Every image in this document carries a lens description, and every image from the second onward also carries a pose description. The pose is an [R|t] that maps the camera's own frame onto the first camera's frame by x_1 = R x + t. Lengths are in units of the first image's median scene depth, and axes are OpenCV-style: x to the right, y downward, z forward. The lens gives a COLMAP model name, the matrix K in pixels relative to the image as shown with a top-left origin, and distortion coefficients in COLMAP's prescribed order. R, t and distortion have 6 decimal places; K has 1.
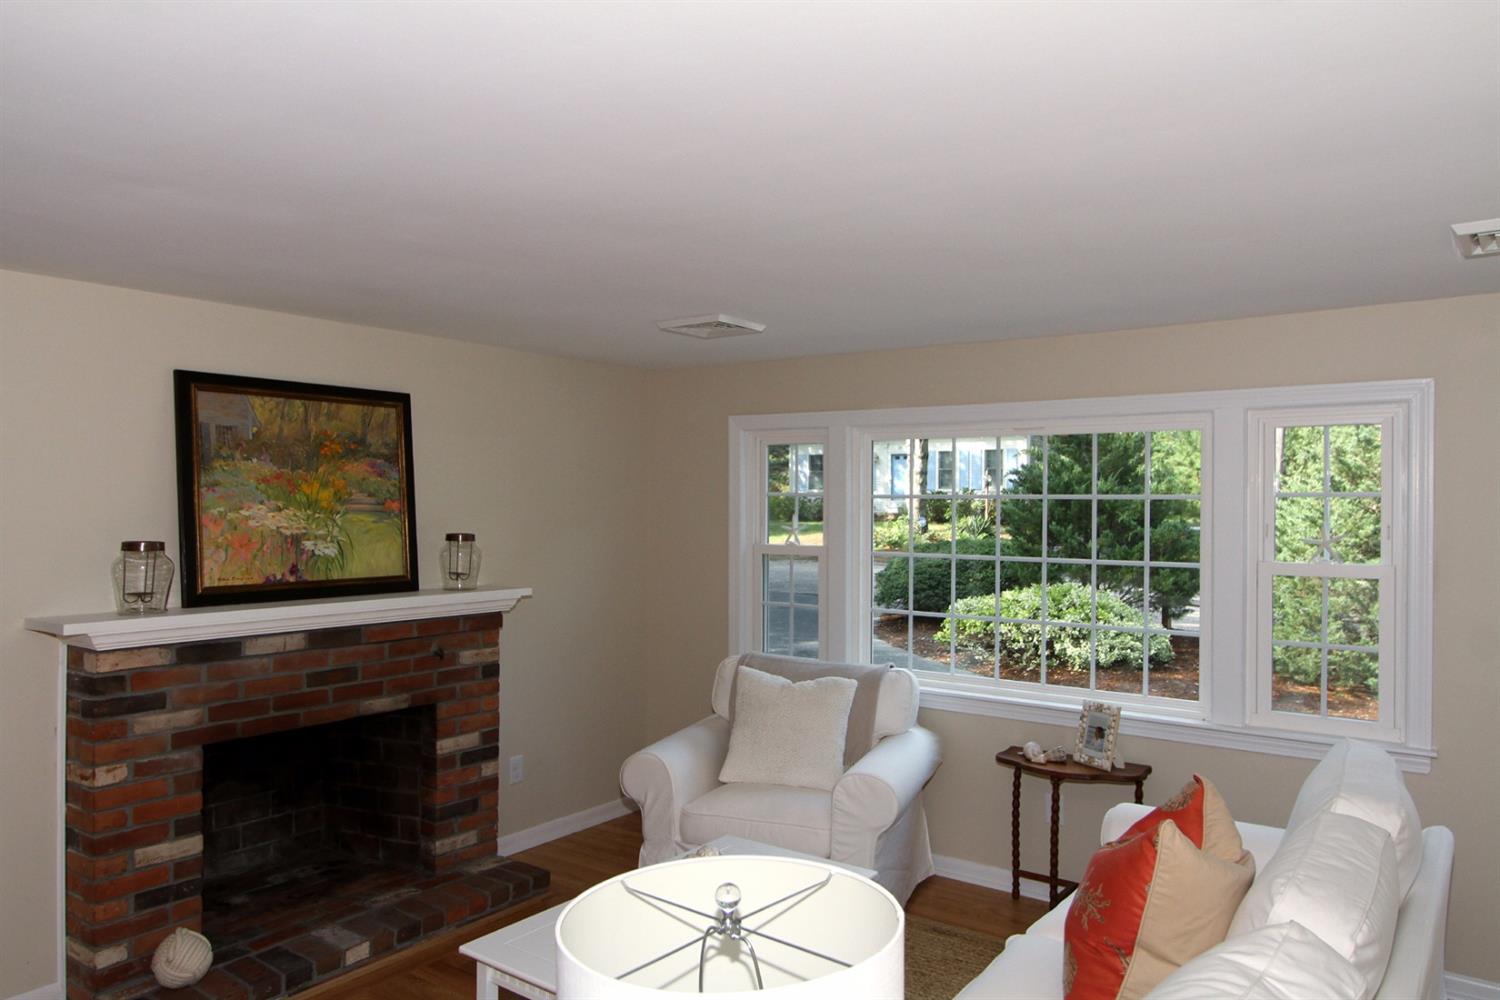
lens RADIAL K [[1020.7, 0, 733.9], [0, 1020.7, 516.3], [0, 0, 1]] dist [-0.035314, 0.015500]
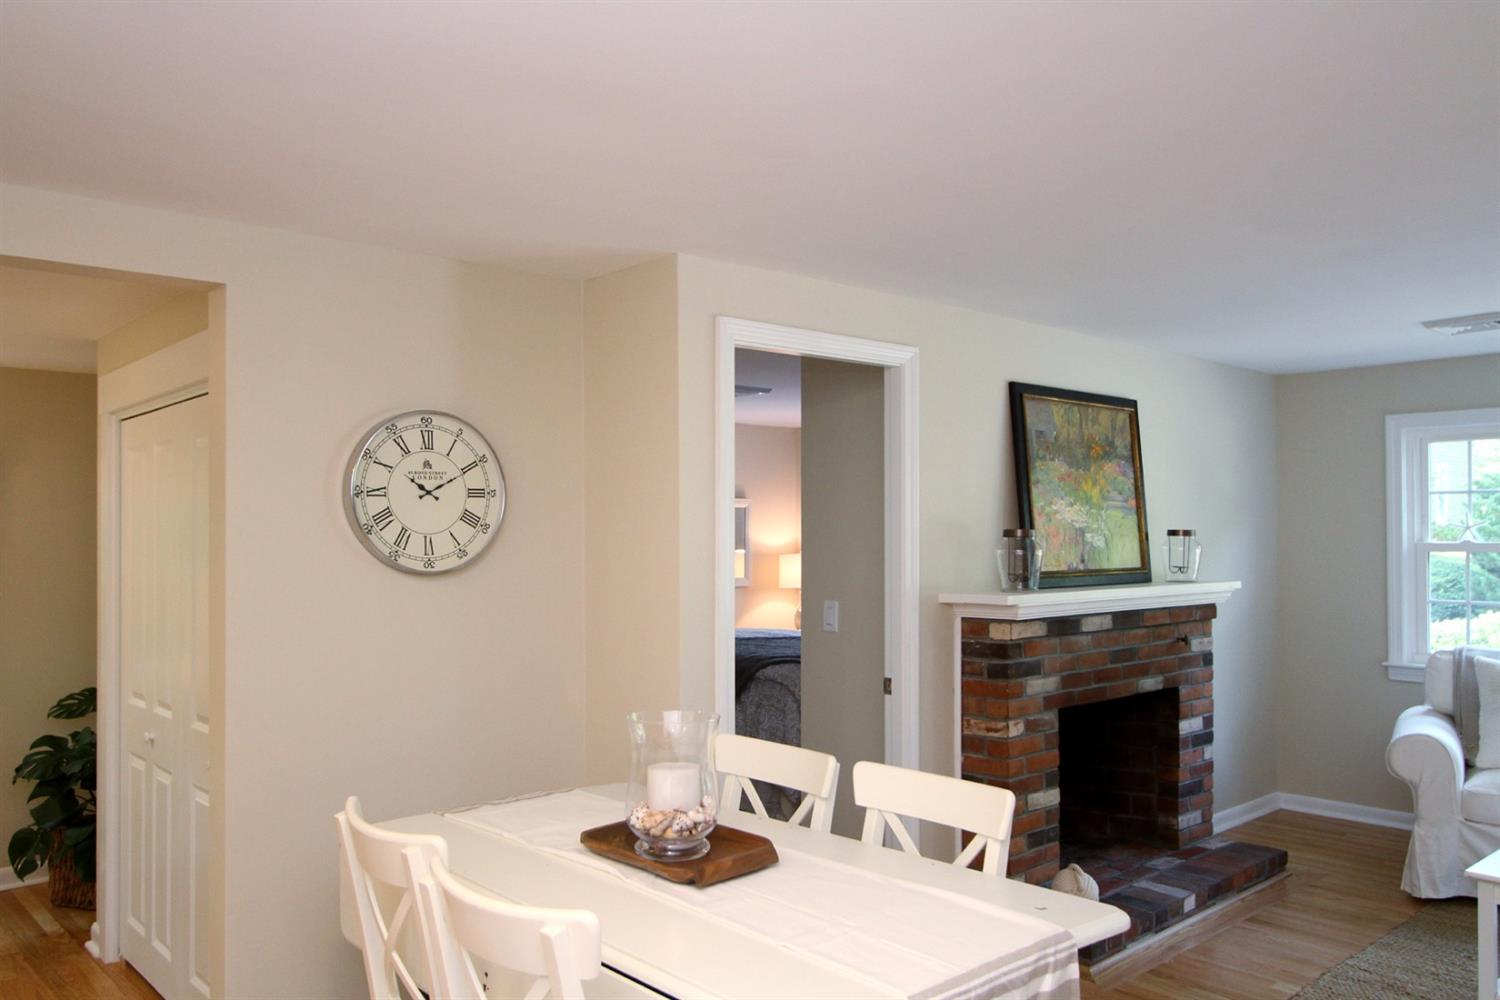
lens RADIAL K [[1118.1, 0, 716.4], [0, 1118.1, 531.7], [0, 0, 1]] dist [-0.006748, -0.008290]
pose [[0.975874, -0.011015, -0.218056, -0.556361], [0.007485, 0.999827, -0.017010, 0.040355], [0.218206, 0.014967, 0.975788, -0.280265]]
